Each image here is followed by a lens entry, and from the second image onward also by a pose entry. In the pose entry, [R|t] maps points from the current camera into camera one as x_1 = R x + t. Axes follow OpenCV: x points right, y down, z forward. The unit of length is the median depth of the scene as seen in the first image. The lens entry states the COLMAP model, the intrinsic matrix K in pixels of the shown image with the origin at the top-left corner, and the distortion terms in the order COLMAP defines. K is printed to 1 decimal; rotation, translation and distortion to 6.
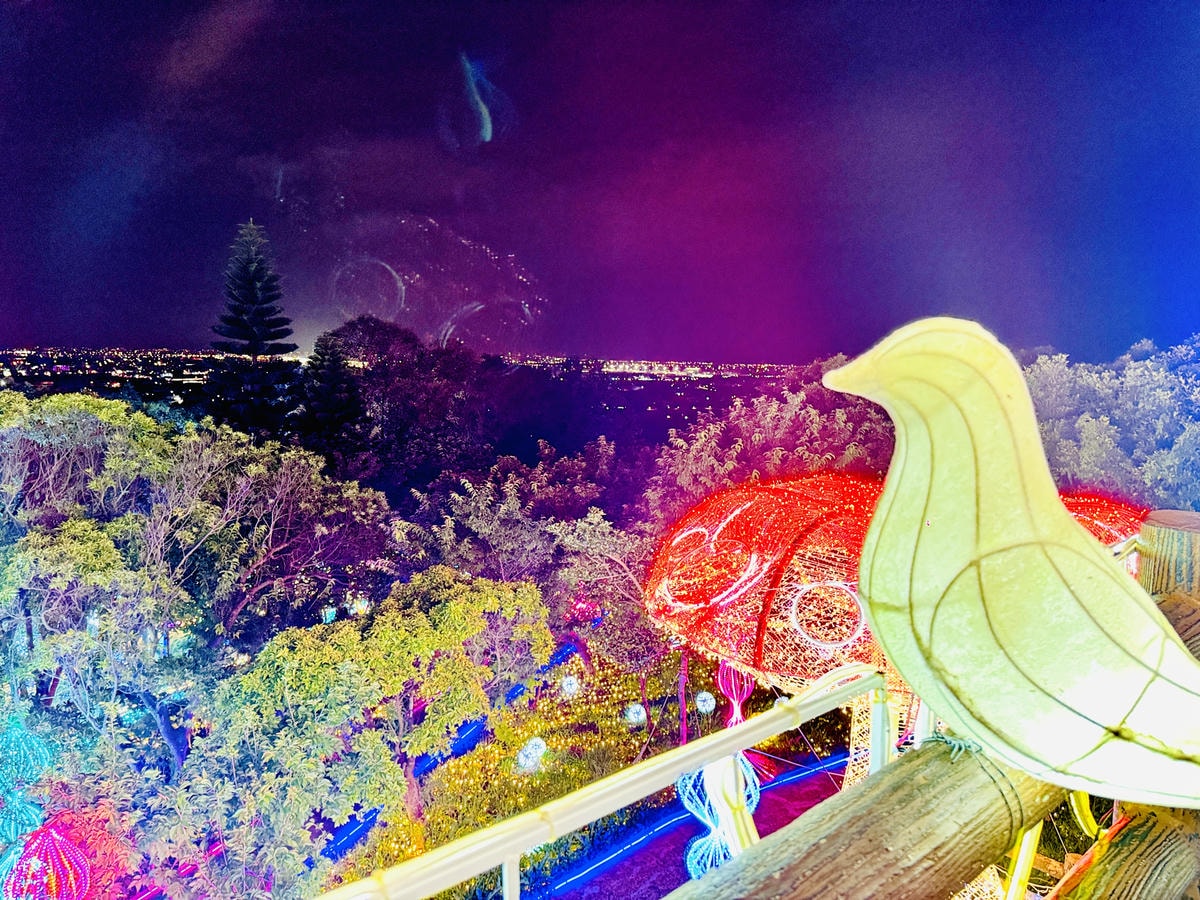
lens RADIAL K [[828.1, 0, 596.5], [0, 828.1, 443.4], [0, 0, 1]] dist [0.133463, -0.187016]
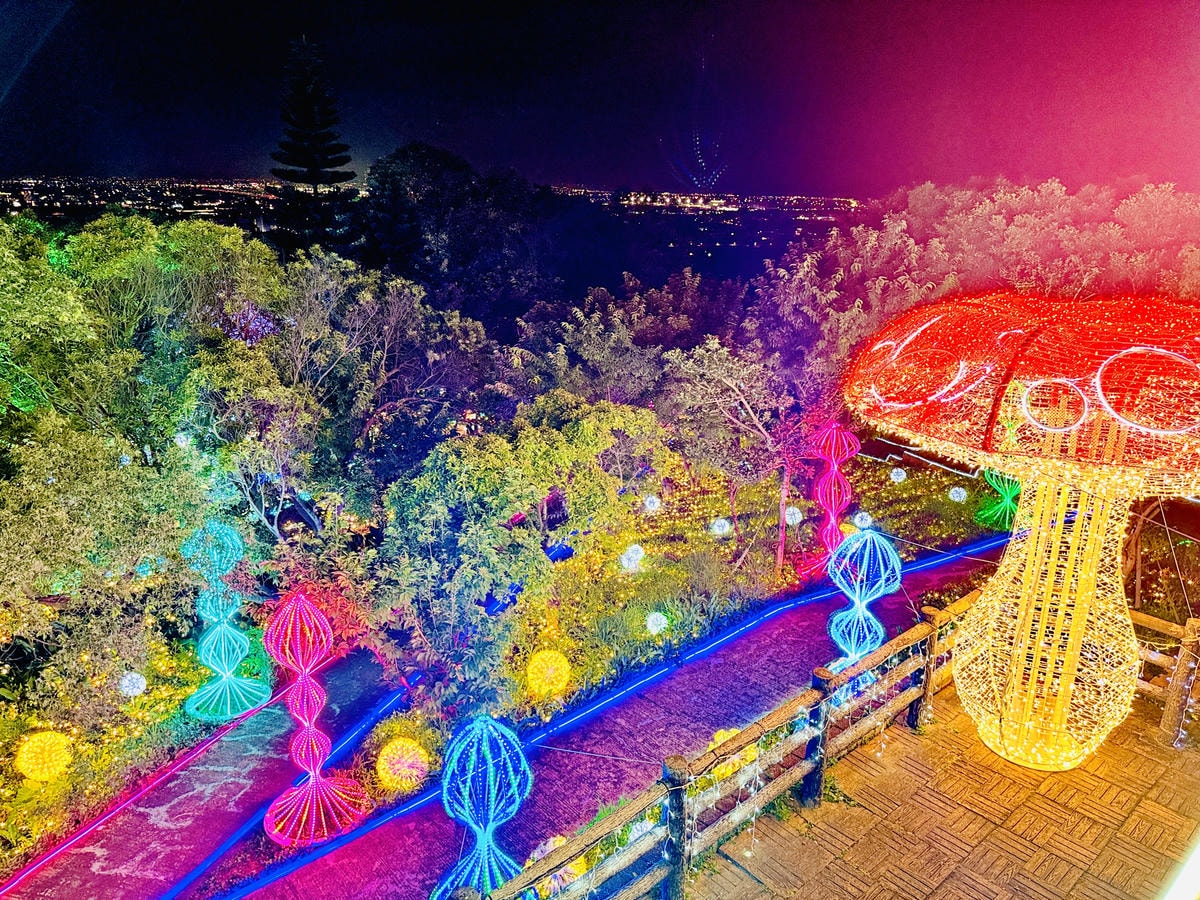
lens RADIAL K [[828.1, 0, 596.5], [0, 828.1, 443.4], [0, 0, 1]] dist [0.133463, -0.187016]
pose [[0.999655, 0.009278, -0.024560, -0.100568], [-0.004430, 0.981672, 0.190525, 0.010293], [0.025878, -0.190350, 0.981375, -0.054925]]
